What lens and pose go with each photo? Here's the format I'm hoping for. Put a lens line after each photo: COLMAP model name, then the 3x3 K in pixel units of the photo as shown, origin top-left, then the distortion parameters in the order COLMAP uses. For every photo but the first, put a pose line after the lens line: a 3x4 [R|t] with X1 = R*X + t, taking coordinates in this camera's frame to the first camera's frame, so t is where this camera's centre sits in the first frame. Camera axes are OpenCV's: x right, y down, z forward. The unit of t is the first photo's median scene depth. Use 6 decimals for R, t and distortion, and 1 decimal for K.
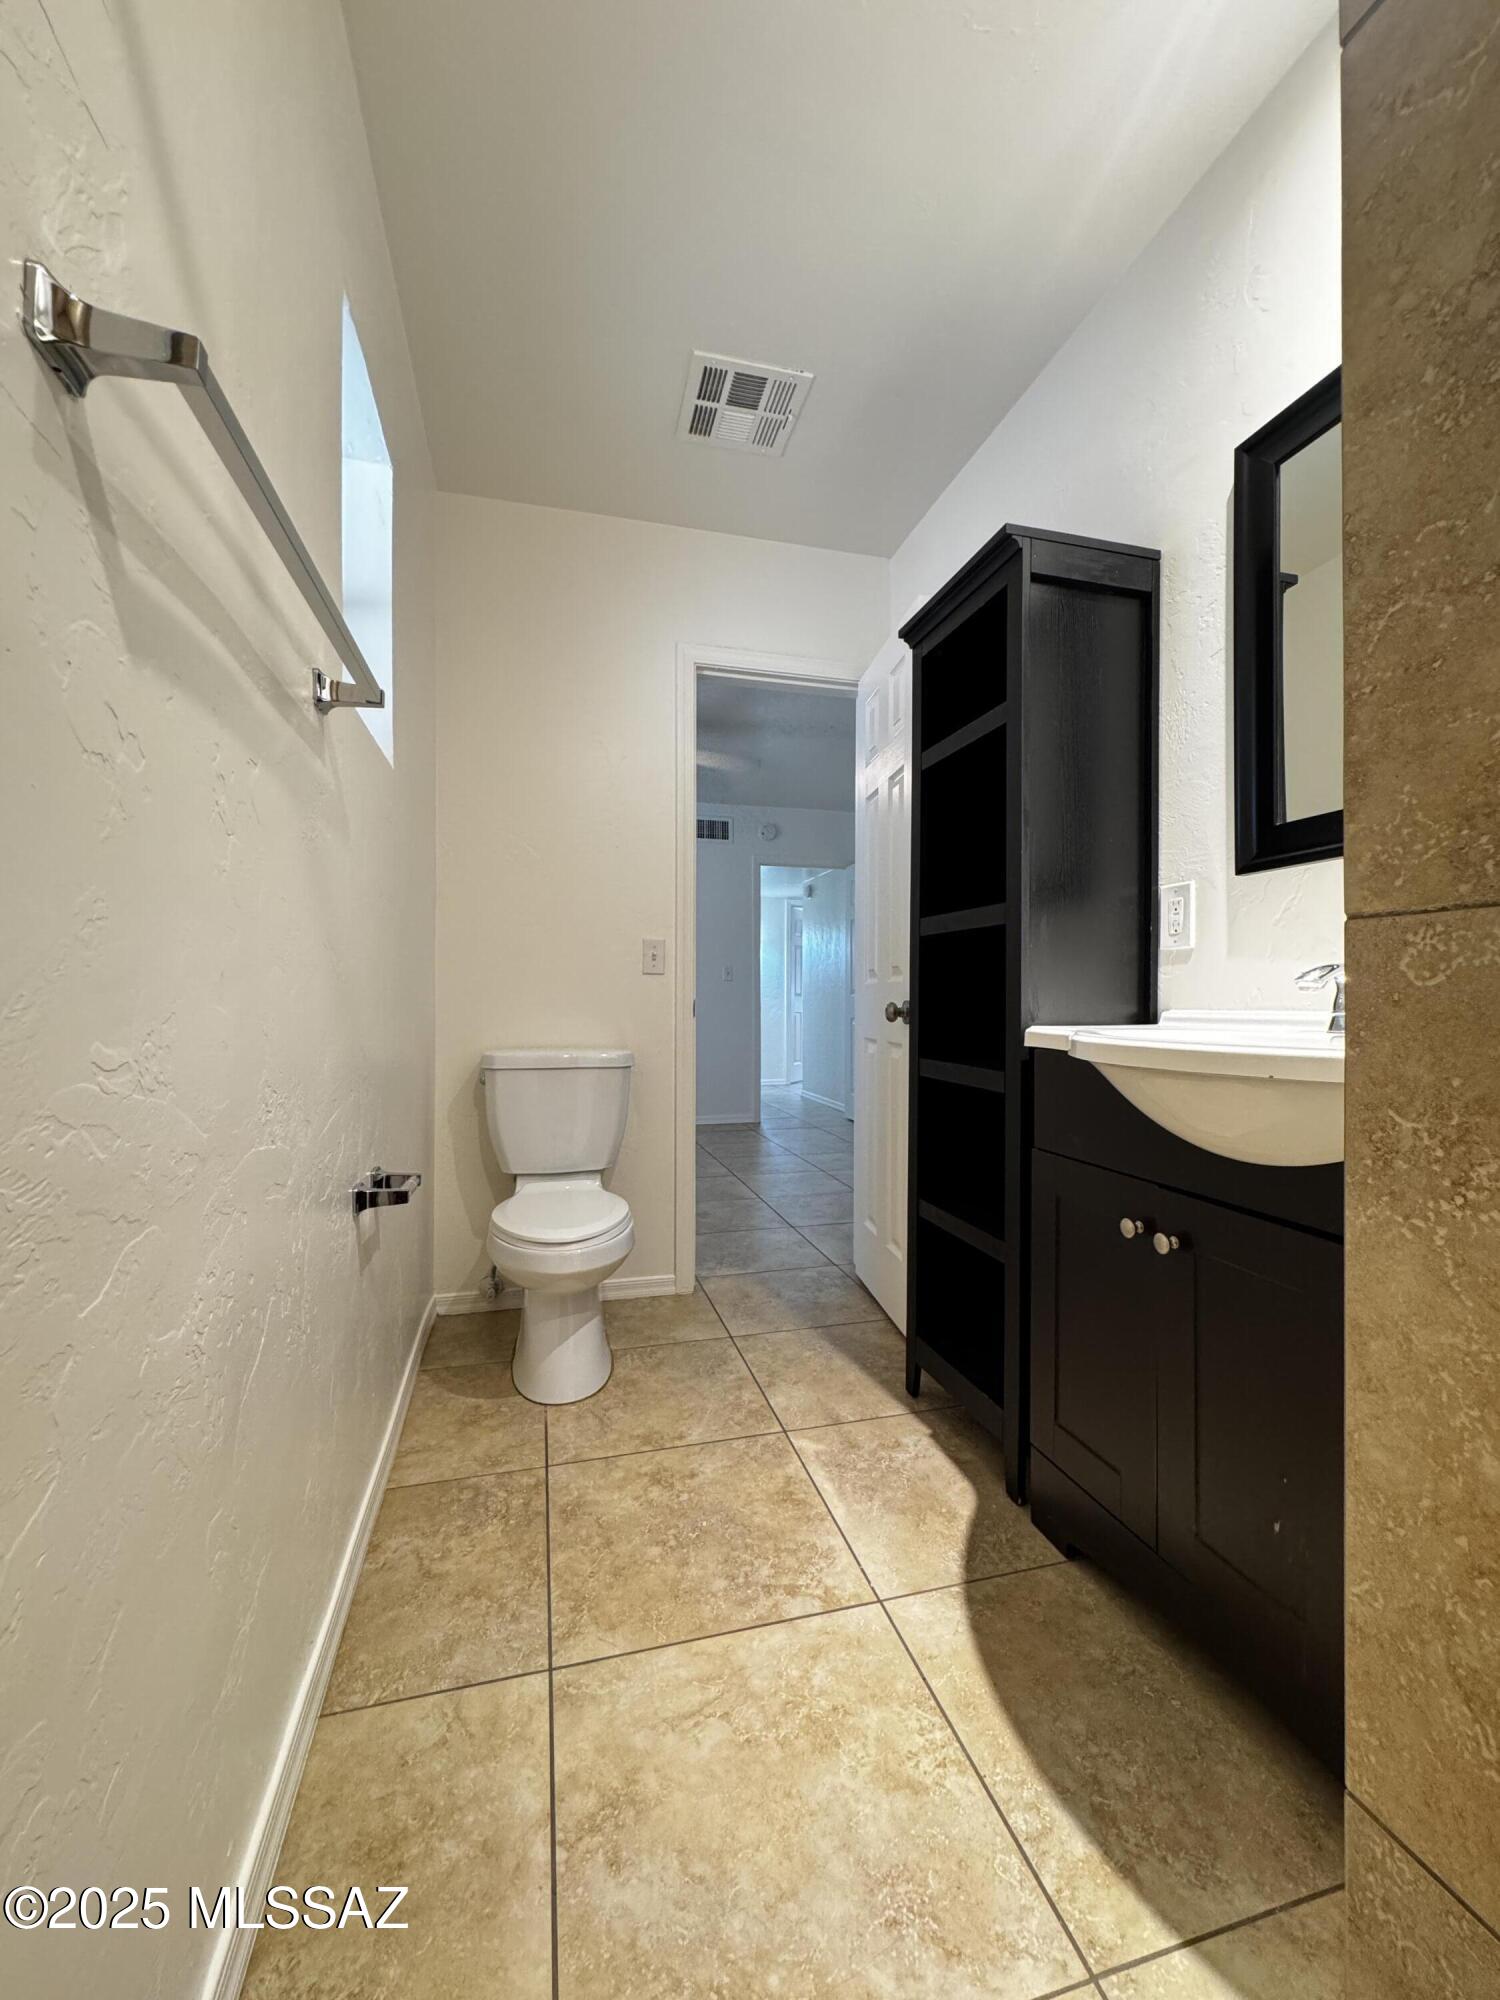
lens RADIAL K [[799.0, 0, 751.3], [0, 799.0, 995.5], [0, 0, 1]] dist [-0.001923, 0.000123]
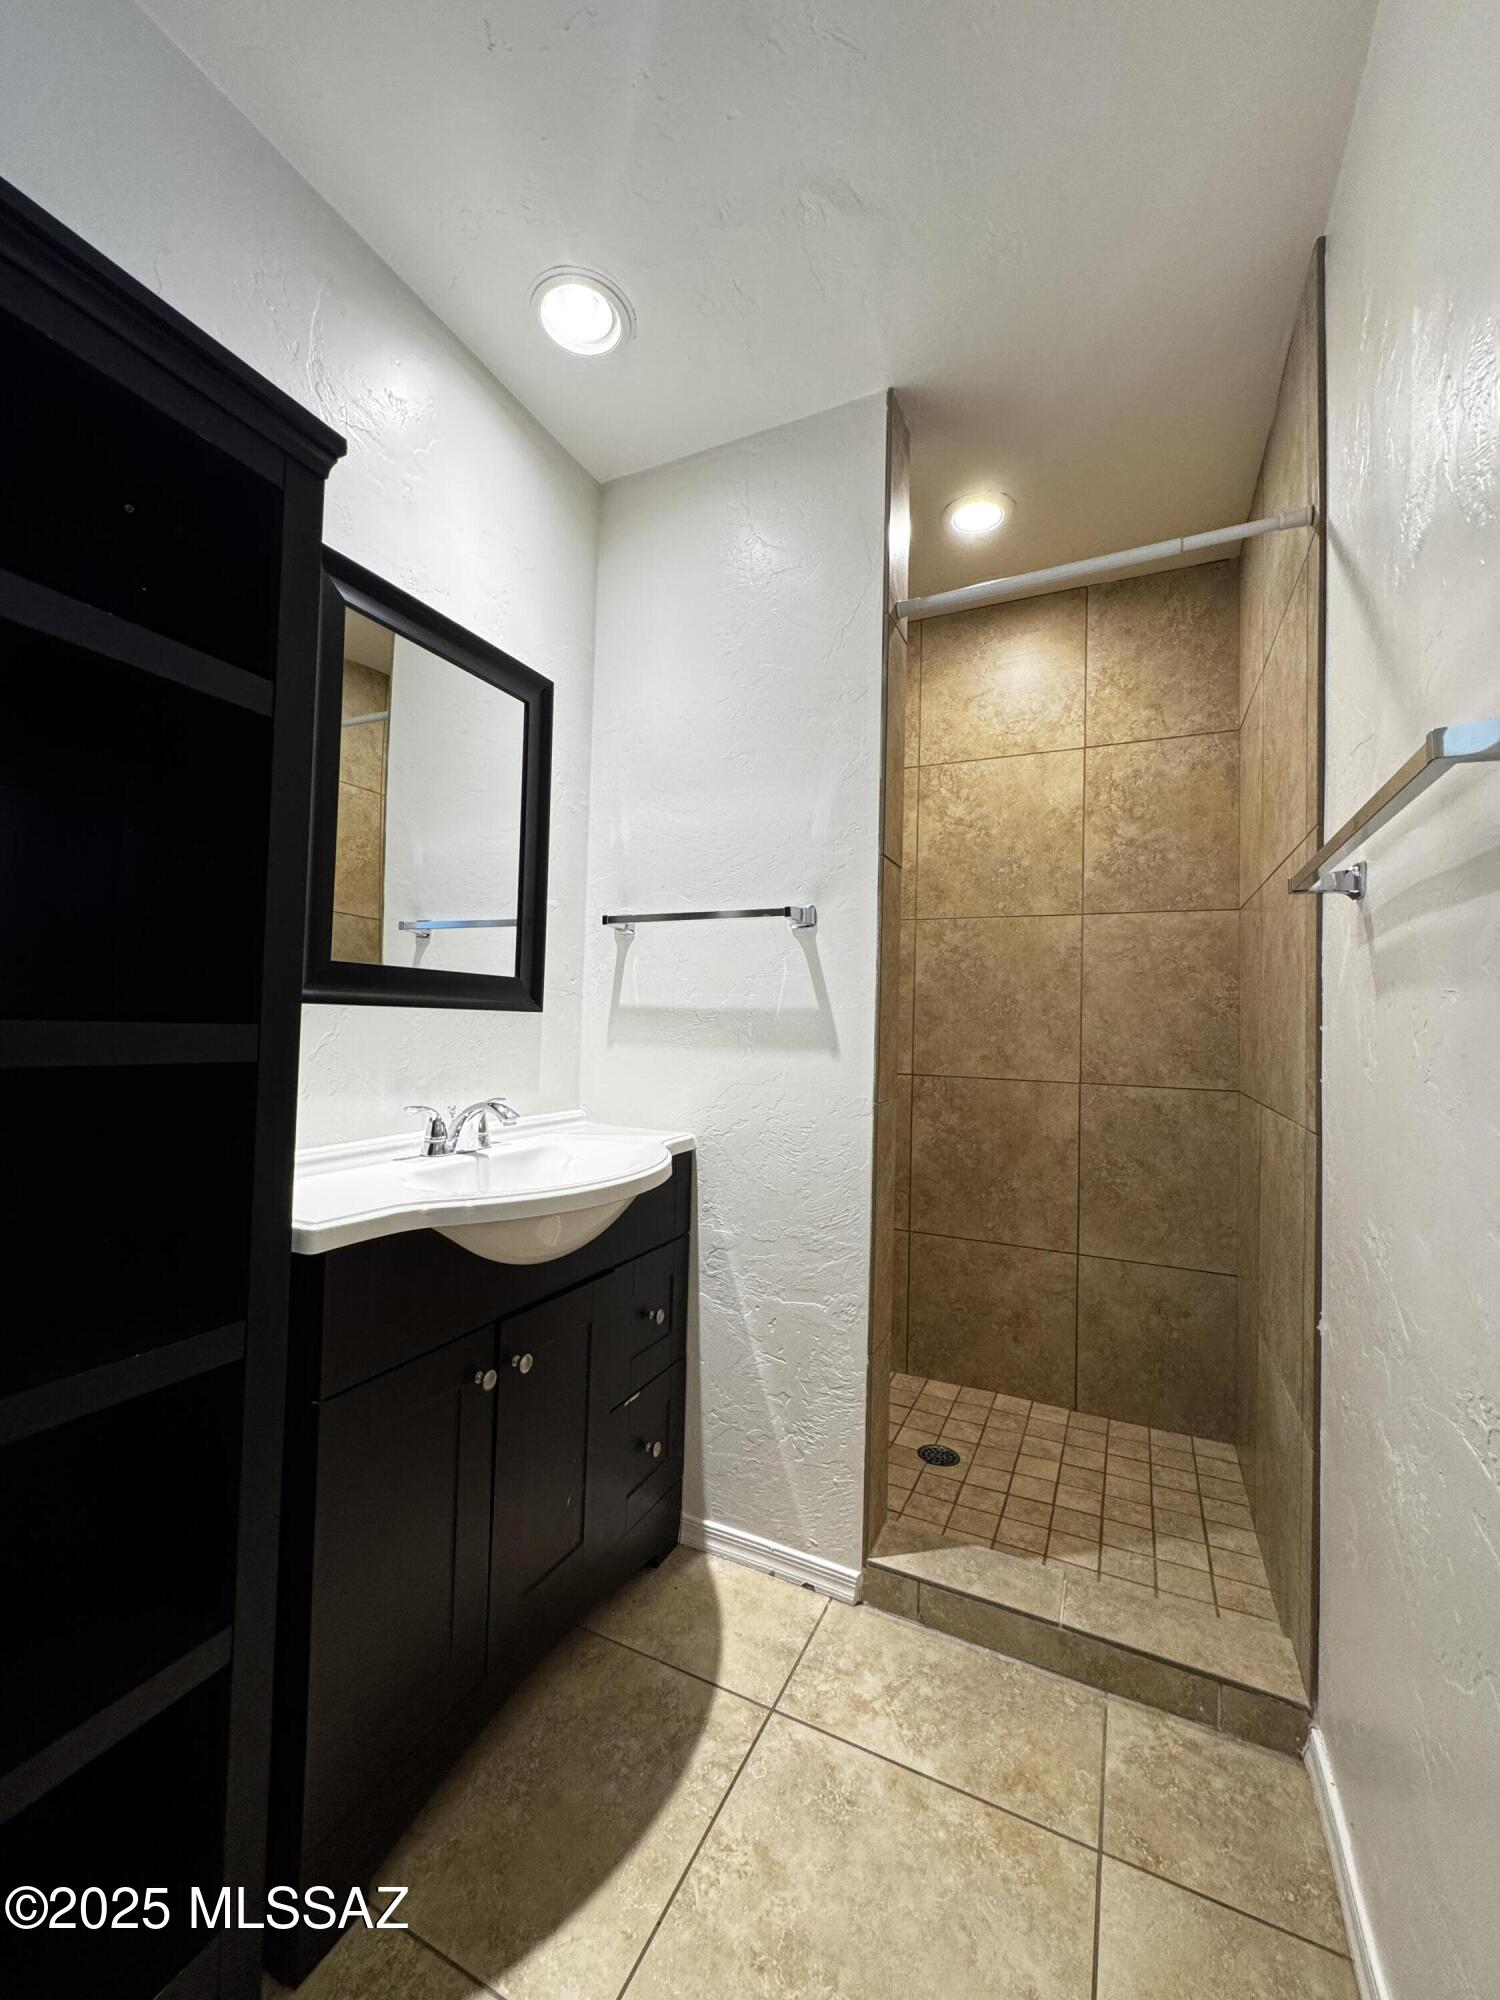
lens RADIAL K [[799.0, 0, 751.3], [0, 799.0, 995.5], [0, 0, 1]] dist [-0.001923, 0.000123]
pose [[-0.762554, 0.002156, 0.646921, -0.525979], [-0.027894, 0.998955, -0.036208, -0.202257], [-0.646323, -0.045656, -0.761697, 1.925774]]
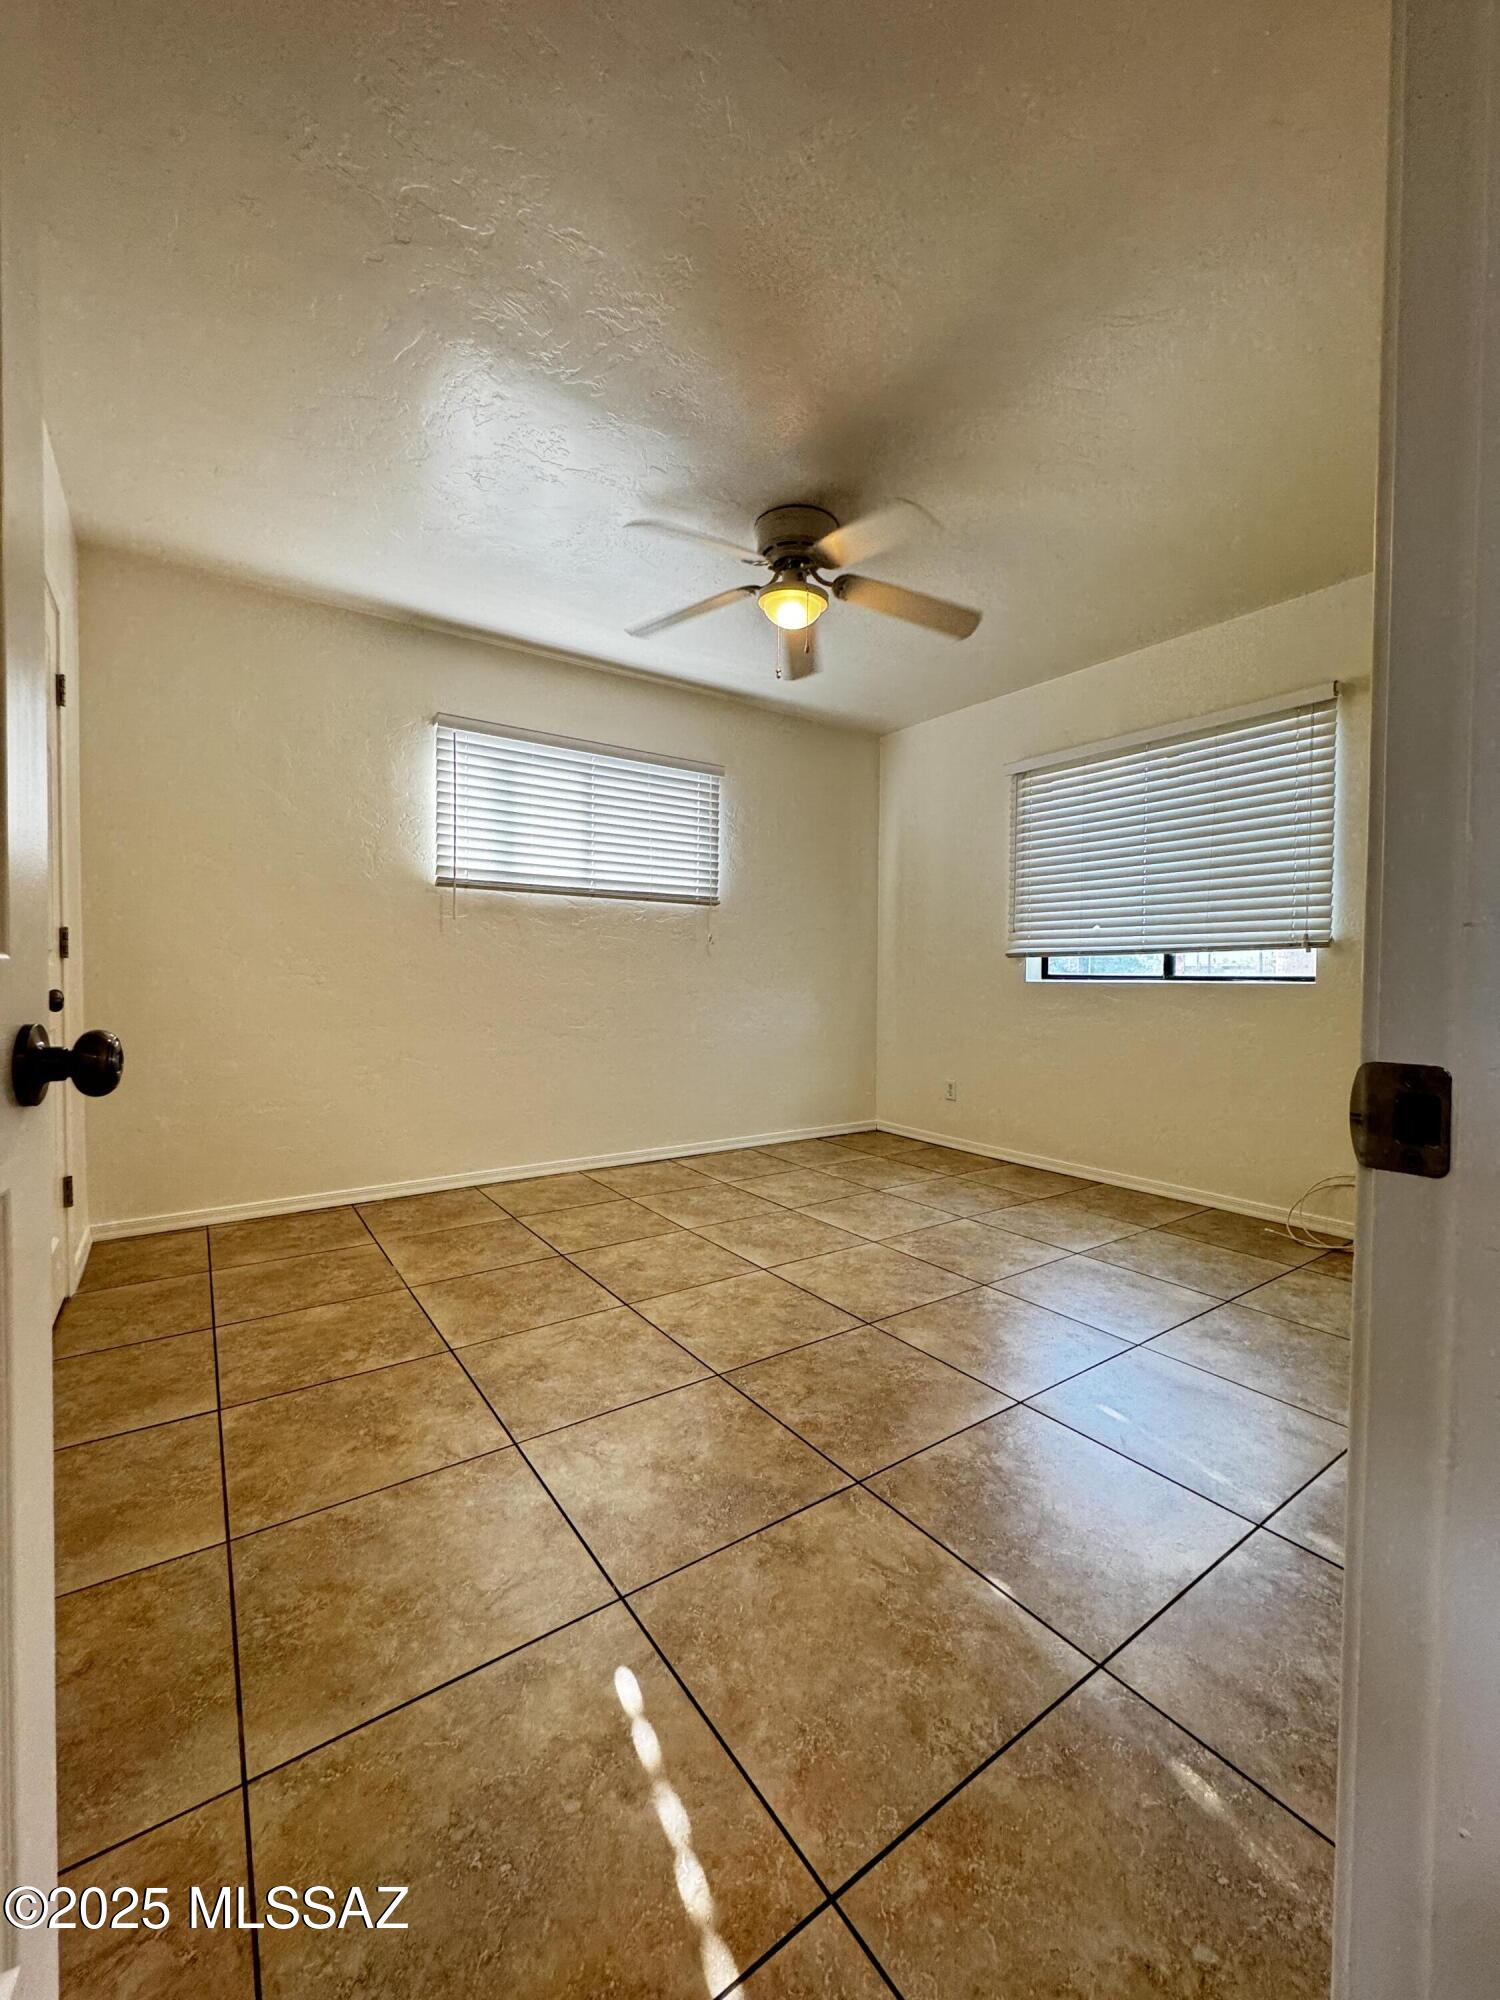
lens RADIAL K [[799.0, 0, 751.3], [0, 799.0, 995.5], [0, 0, 1]] dist [-0.001923, 0.000123]
pose [[0.351033, 0.029081, -0.935911, 1.098466], [-0.005410, 0.999564, 0.029029, -0.033538], [0.936347, -0.005127, 0.351037, 0.409652]]
